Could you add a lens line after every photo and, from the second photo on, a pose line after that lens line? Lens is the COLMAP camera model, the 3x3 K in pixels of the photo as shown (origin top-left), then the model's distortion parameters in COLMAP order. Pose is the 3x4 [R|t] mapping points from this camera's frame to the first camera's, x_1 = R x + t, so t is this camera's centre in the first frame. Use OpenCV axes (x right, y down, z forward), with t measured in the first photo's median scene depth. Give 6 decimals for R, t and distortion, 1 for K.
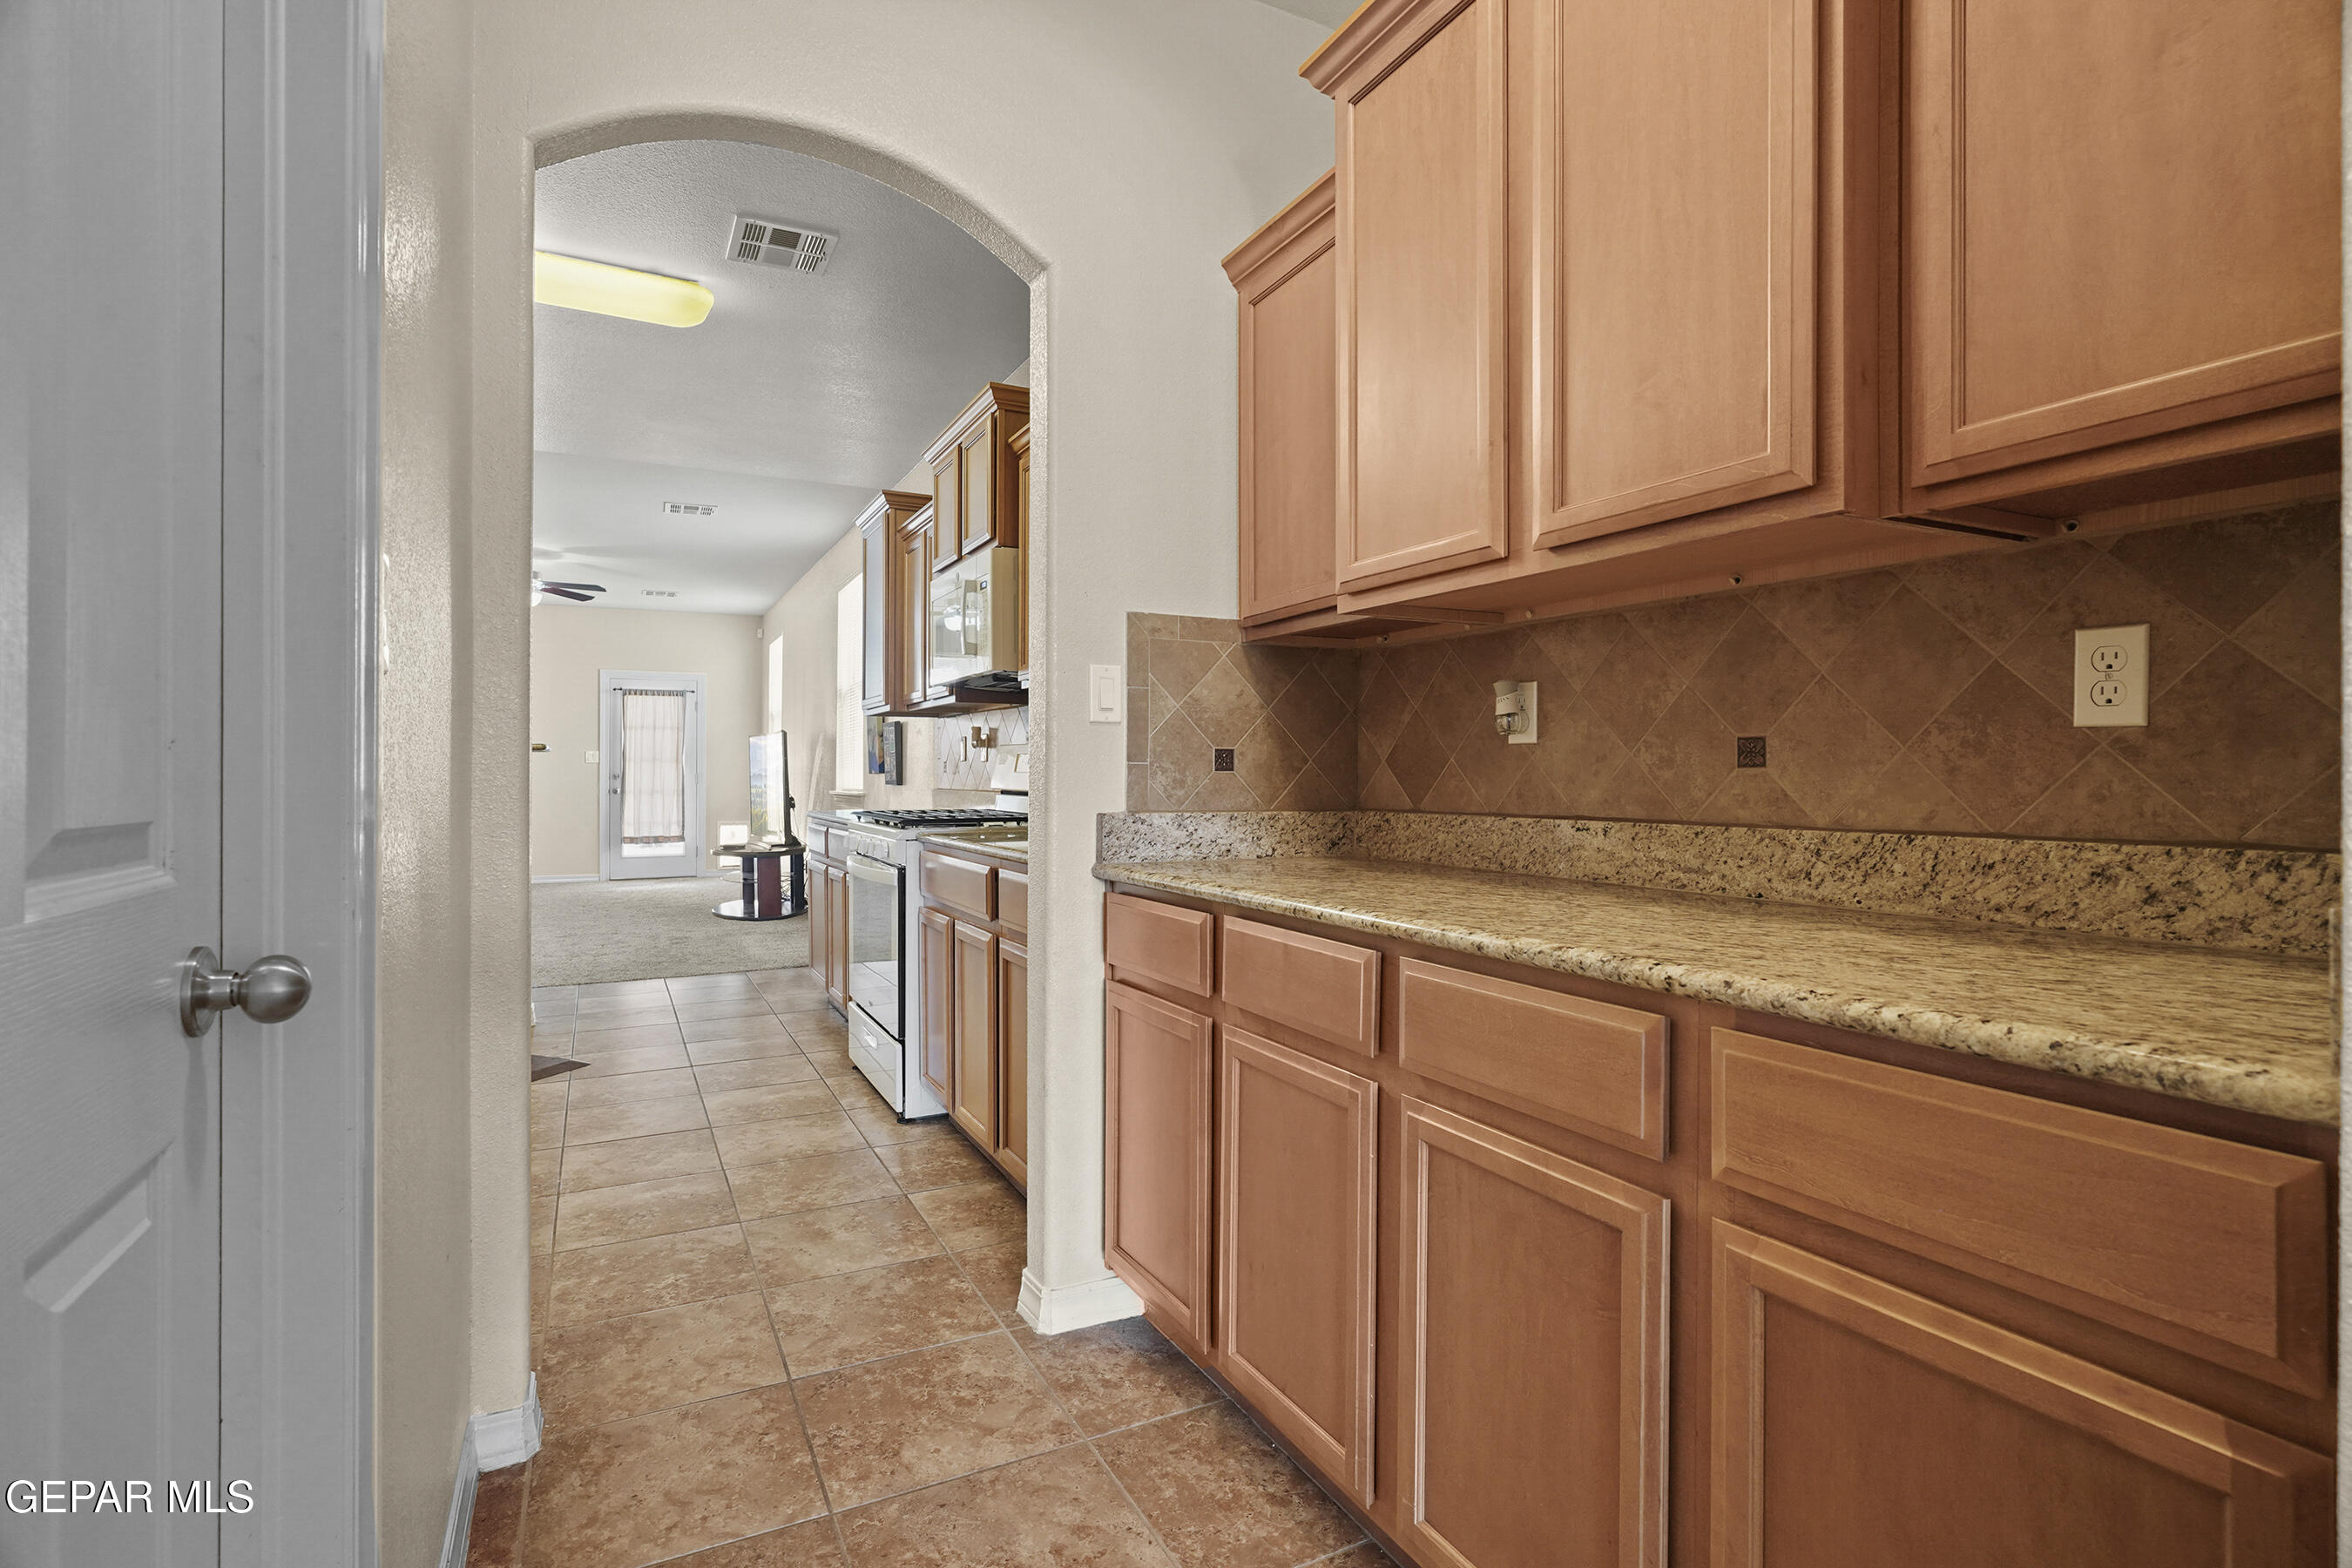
lens RADIAL K [[1133.6, 0, 1183.3], [0, 1133.6, 773.8], [0, 0, 1]] dist [-0.011855, 0.005699]
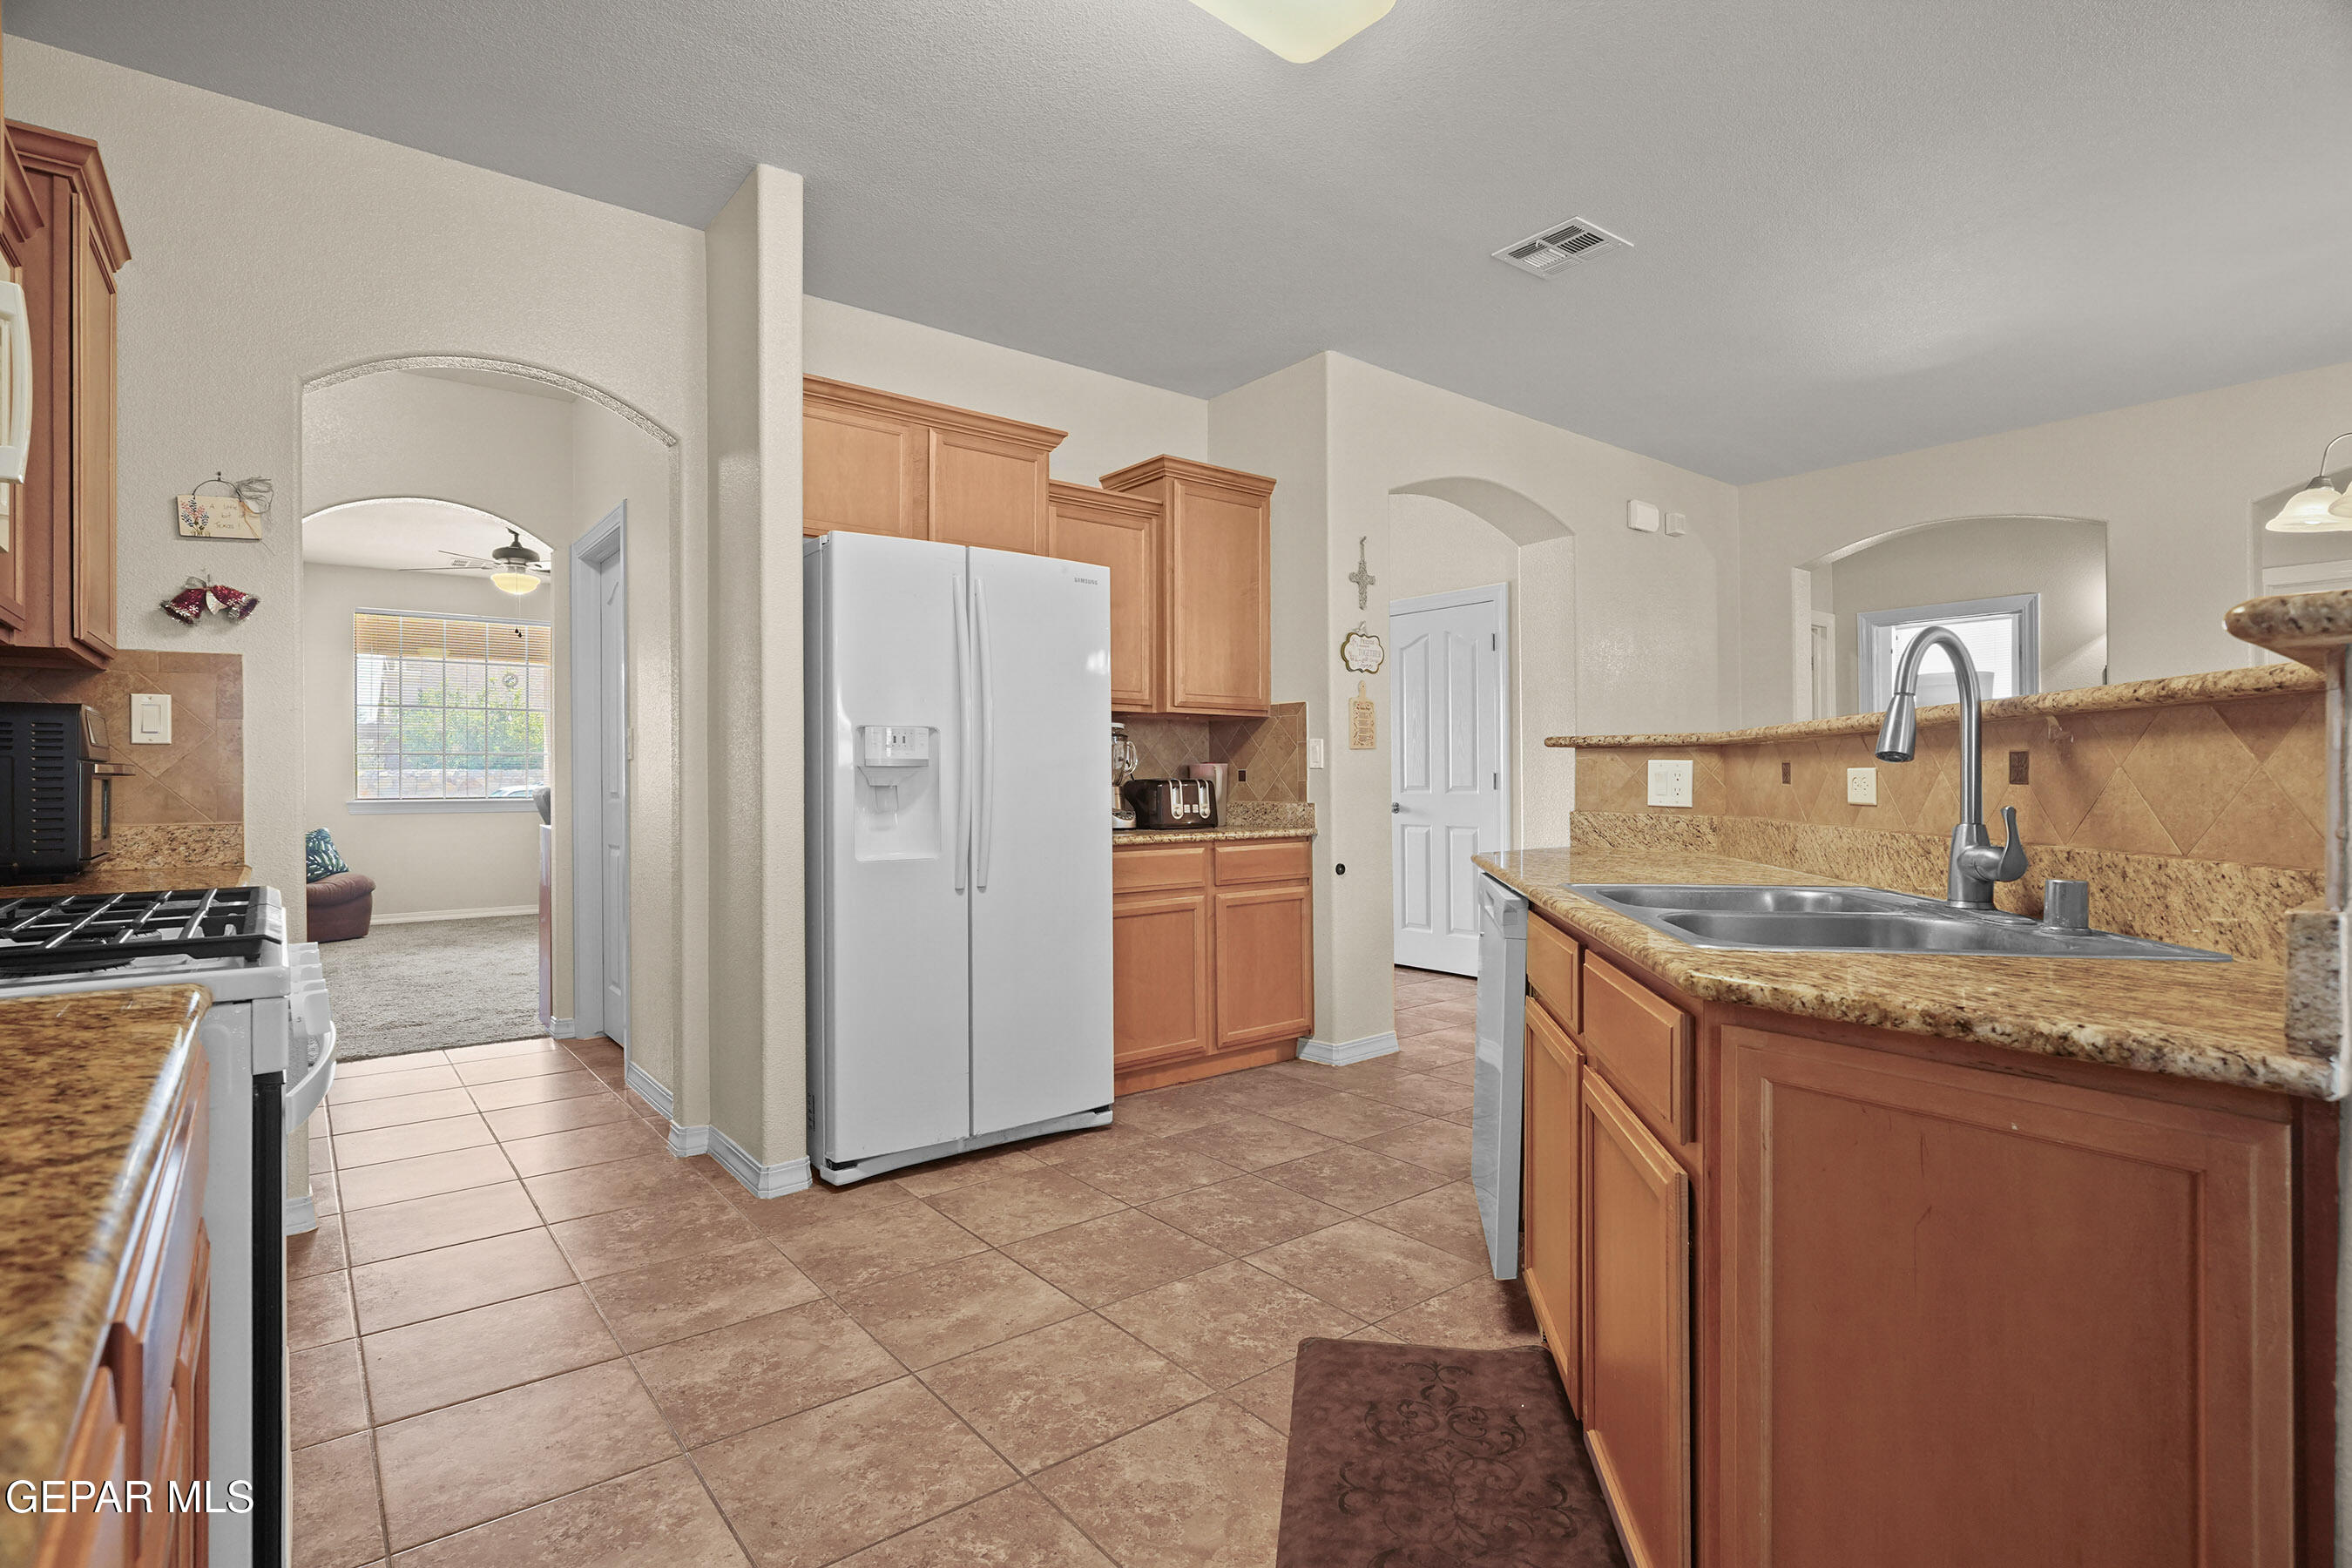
lens RADIAL K [[1133.6, 0, 1160.8], [0, 1133.6, 769.7], [0, 0, 1]] dist [-0.011855, 0.005699]
pose [[-0.983170, 0.006955, -0.182562, -0.215364], [0.007989, 0.999956, -0.004930, -0.001100], [0.182519, -0.006305, -0.983182, 0.619847]]
